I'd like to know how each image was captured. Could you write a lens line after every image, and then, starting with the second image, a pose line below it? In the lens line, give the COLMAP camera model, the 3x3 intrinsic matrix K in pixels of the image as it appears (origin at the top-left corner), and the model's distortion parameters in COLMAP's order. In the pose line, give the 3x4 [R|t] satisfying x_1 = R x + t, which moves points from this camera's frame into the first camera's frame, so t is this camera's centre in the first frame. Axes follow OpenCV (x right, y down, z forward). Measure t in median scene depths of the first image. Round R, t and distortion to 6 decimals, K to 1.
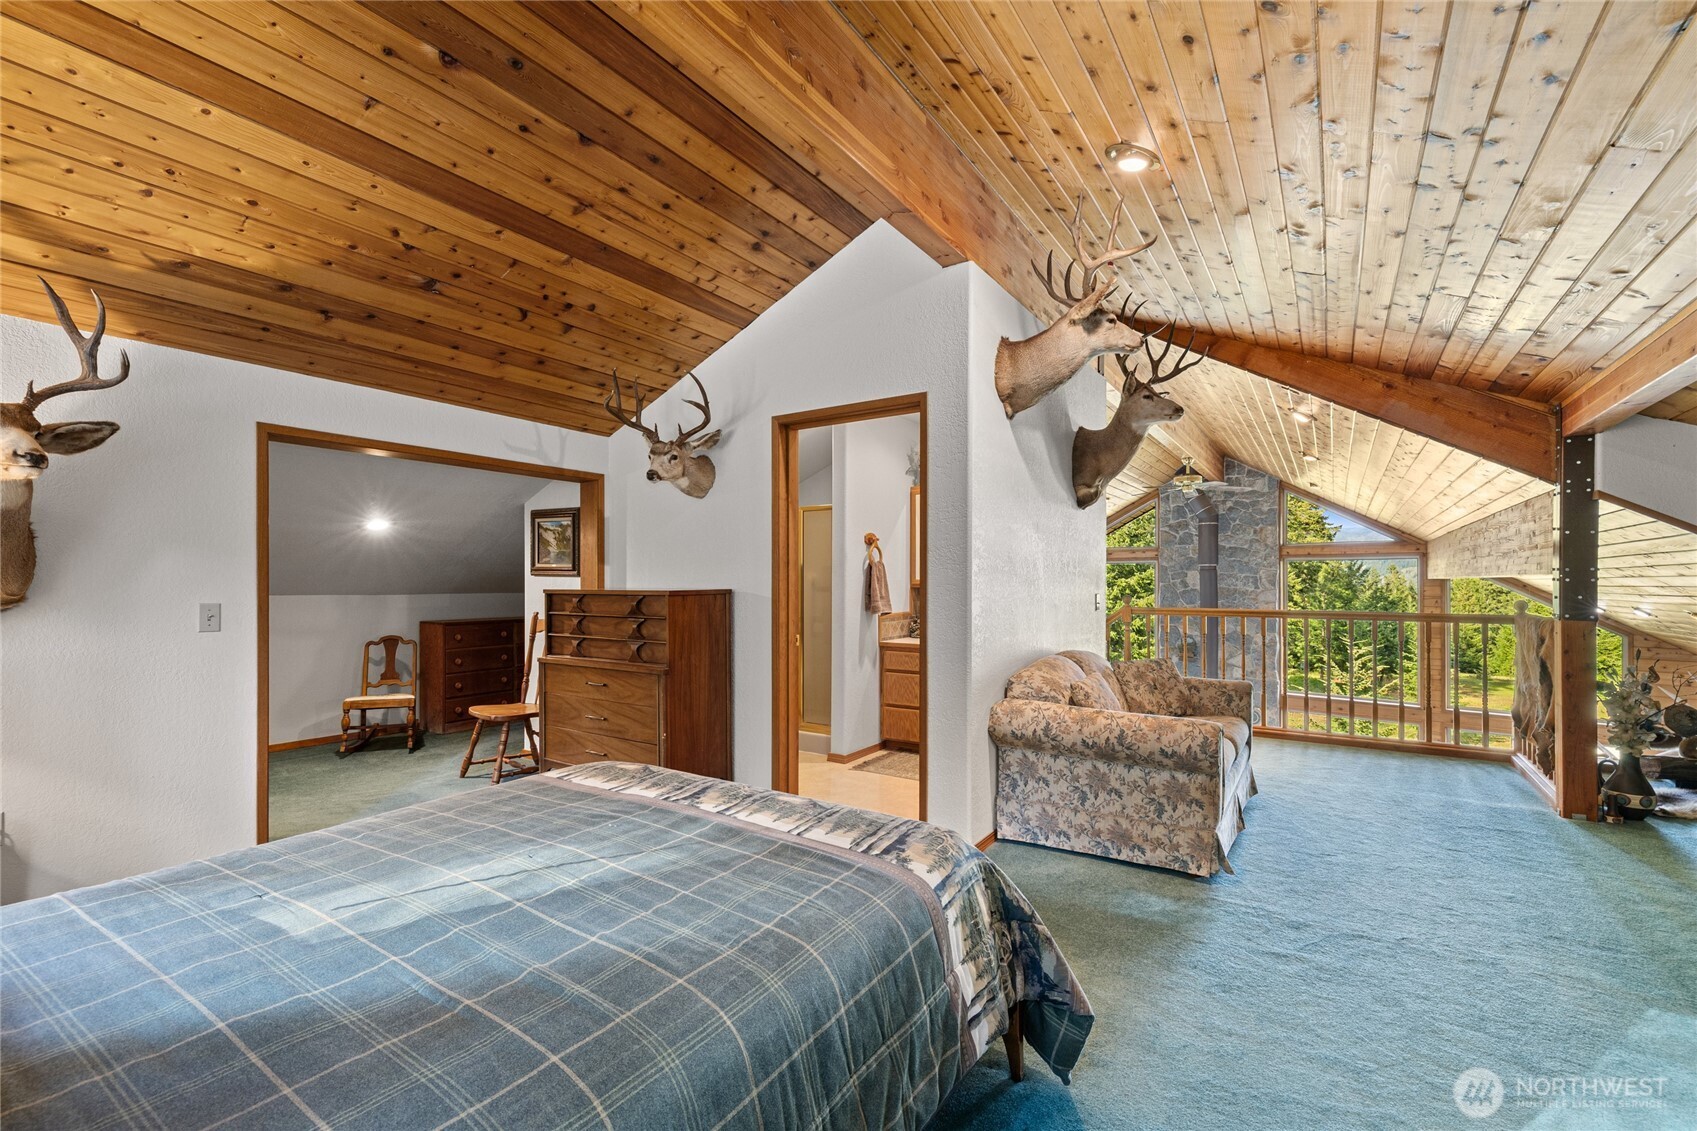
lens RADIAL K [[742.4, 0, 843.7], [0, 742.4, 583.3], [0, 0, 1]] dist [0.008265, -0.000491]
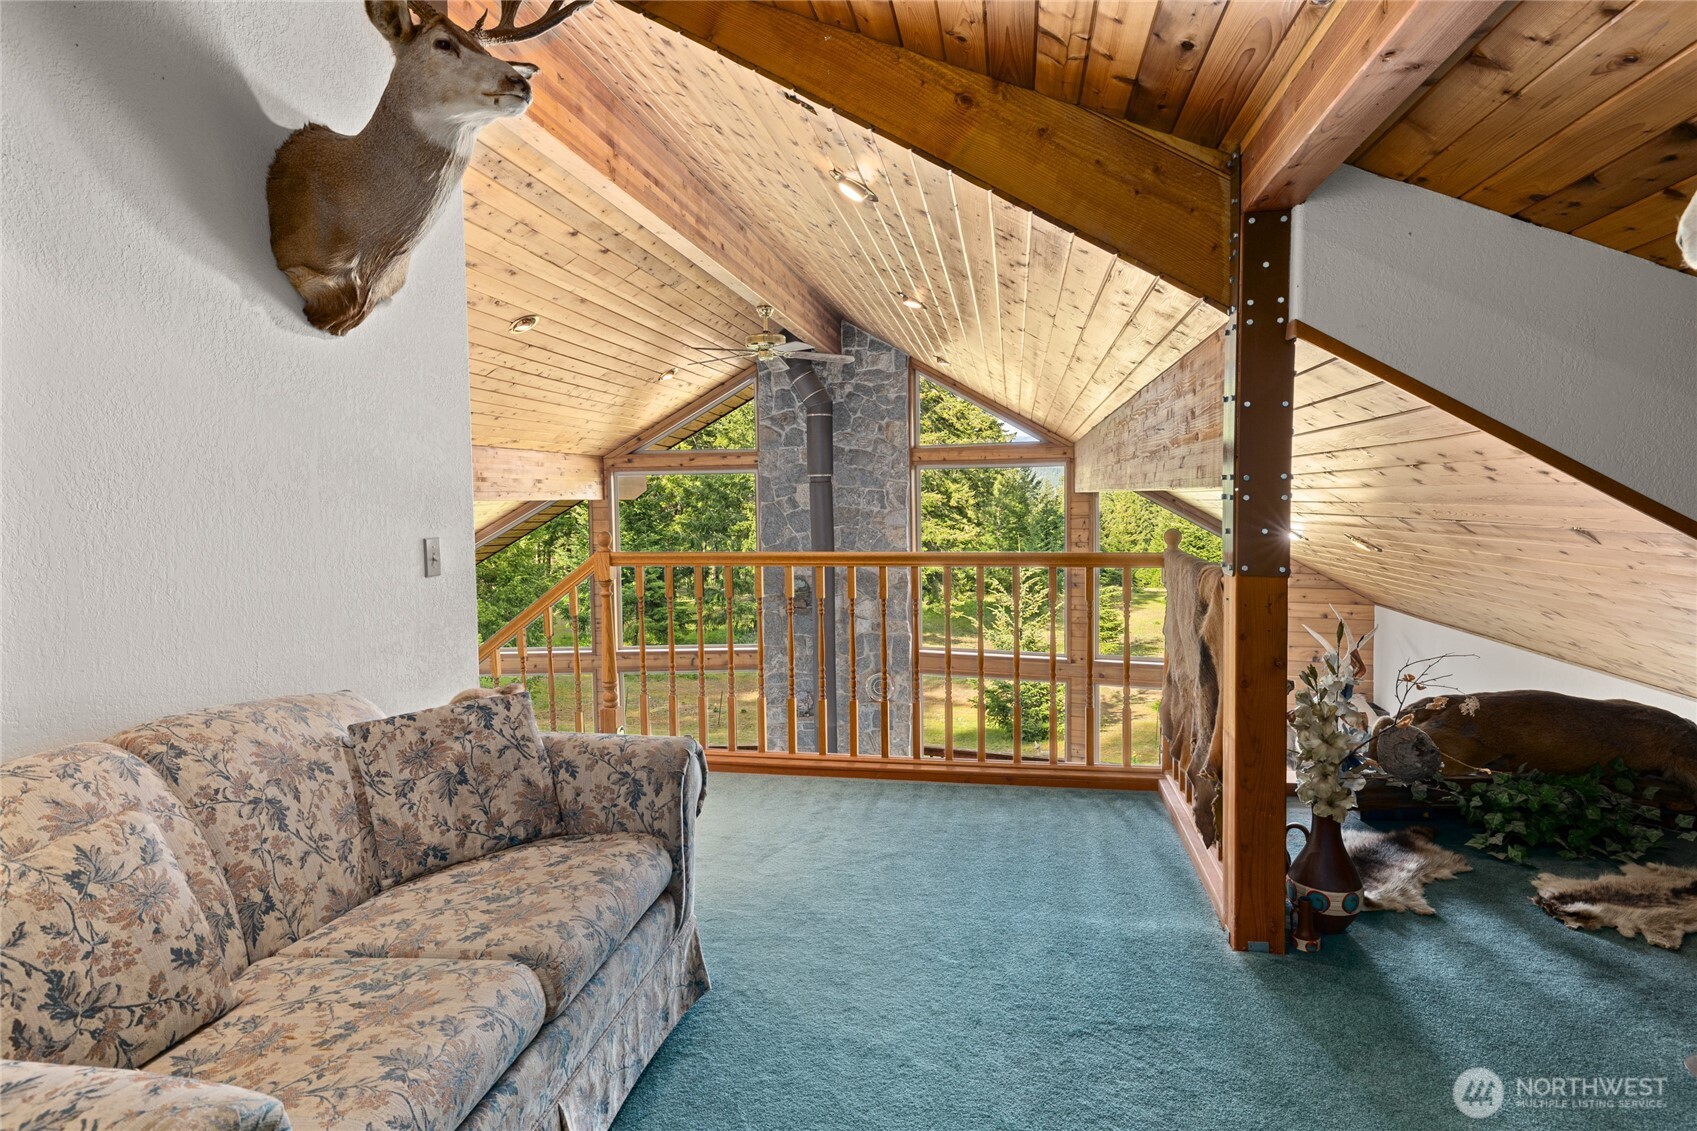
lens RADIAL K [[925.9, 0, 840.9], [0, 925.9, 550.5], [0, 0, 1]] dist [-0.000235, 0.000538]
pose [[0.921876, -0.034902, 0.385911, 0.372688], [0.014245, 0.998315, 0.056259, -0.006326], [-0.387224, -0.046366, 0.920819, 0.417786]]
